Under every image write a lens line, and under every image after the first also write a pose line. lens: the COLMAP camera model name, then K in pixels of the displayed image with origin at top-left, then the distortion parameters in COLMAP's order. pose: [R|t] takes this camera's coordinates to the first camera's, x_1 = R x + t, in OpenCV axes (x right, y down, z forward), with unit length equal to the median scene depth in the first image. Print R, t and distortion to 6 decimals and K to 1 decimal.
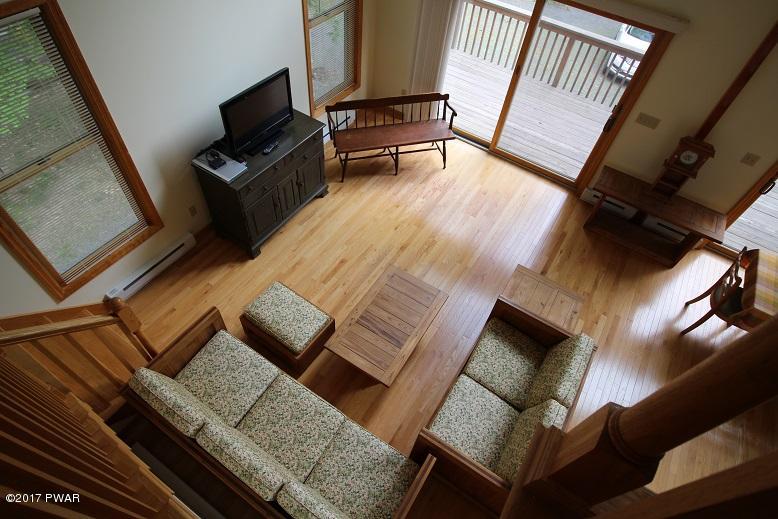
lens RADIAL K [[431.8, 0, 386.0], [0, 431.8, 260.3], [0, 0, 1]] dist [-0.003082, -0.004694]
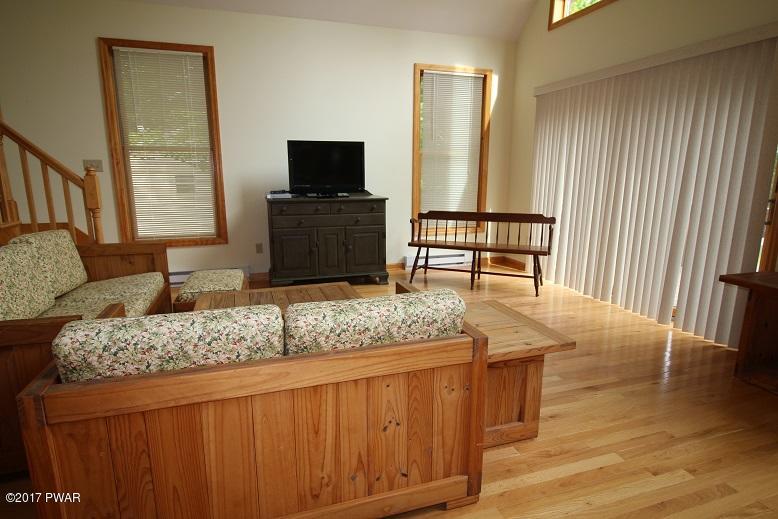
lens RADIAL K [[431.8, 0, 390.5], [0, 431.8, 262.1], [0, 0, 1]] dist [-0.003082, -0.004694]
pose [[0.774154, 0.056382, -0.630481, 0.520252], [-0.459119, 0.735700, -0.497951, 0.308963], [0.435770, 0.674957, 0.595431, 0.477595]]
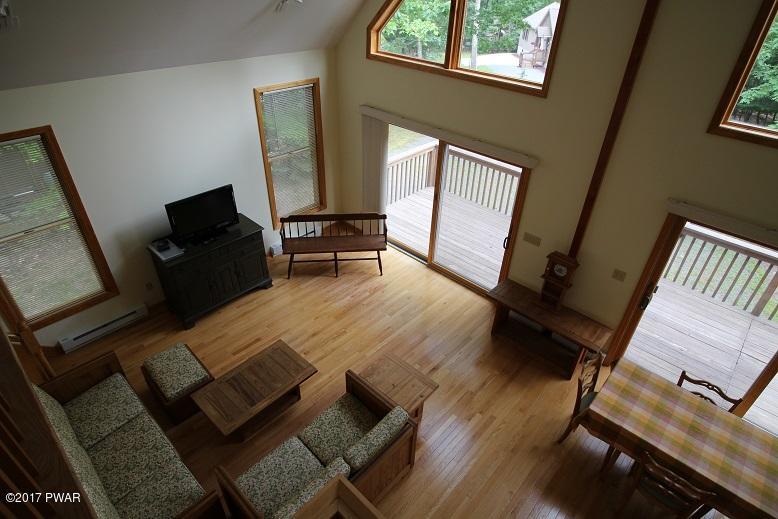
lens RADIAL K [[431.8, 0, 391.6], [0, 431.8, 259.6], [0, 0, 1]] dist [-0.003082, -0.004694]
pose [[0.984054, 0.060268, -0.167351, 0.436985], [-0.108381, 0.949185, -0.295468, 0.103020], [0.141039, 0.308894, 0.940581, -0.104122]]
